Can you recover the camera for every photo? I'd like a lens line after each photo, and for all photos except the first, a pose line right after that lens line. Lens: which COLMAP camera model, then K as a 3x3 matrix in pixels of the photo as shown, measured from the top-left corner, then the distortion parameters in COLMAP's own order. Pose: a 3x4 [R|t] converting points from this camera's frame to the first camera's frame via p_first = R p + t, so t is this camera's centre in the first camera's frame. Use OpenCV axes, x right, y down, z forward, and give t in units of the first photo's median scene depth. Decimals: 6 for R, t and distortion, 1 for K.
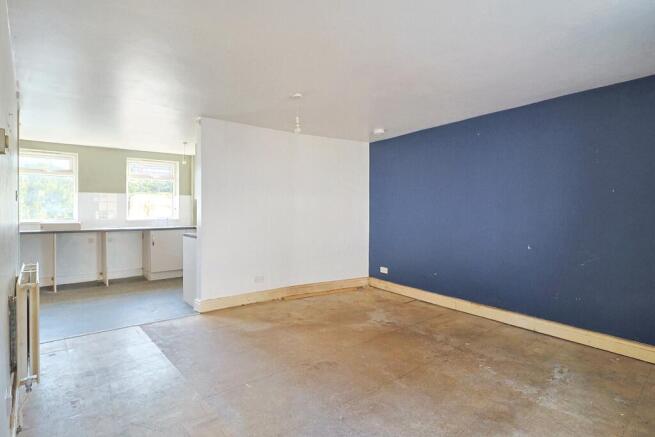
lens RADIAL K [[336.8, 0, 325.7], [0, 336.8, 212.6], [0, 0, 1]] dist [-0.003277, -0.001622]
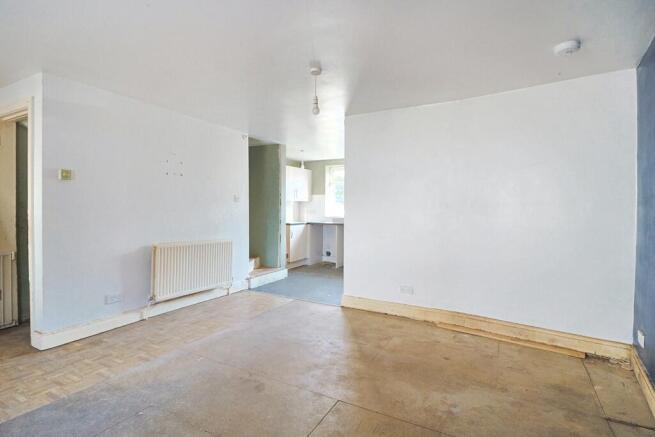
lens RADIAL K [[336.8, 0, 325.7], [0, 336.8, 212.6], [0, 0, 1]] dist [-0.003277, -0.001622]
pose [[0.356478, 0.010800, -0.934241, 0.567825], [-0.007805, 0.999933, 0.008581, -0.002488], [0.934271, 0.004233, 0.356538, 0.557770]]
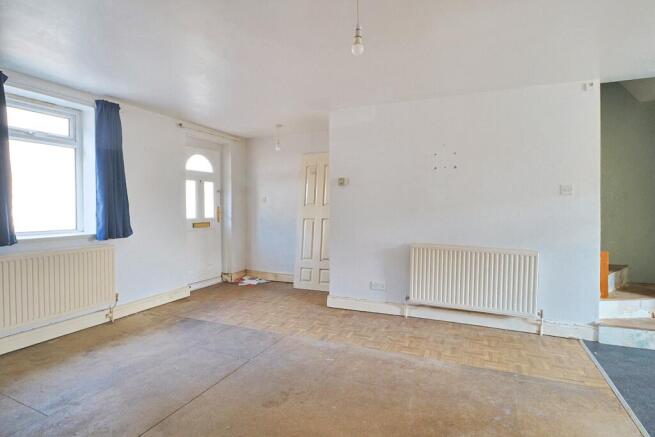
lens RADIAL K [[336.8, 0, 325.7], [0, 336.8, 212.6], [0, 0, 1]] dist [-0.003277, -0.001622]
pose [[-0.903990, 0.008368, -0.427472, 0.150427], [0.000890, 0.999843, 0.017692, -0.002825], [0.427553, 0.015613, -0.903855, 1.140875]]
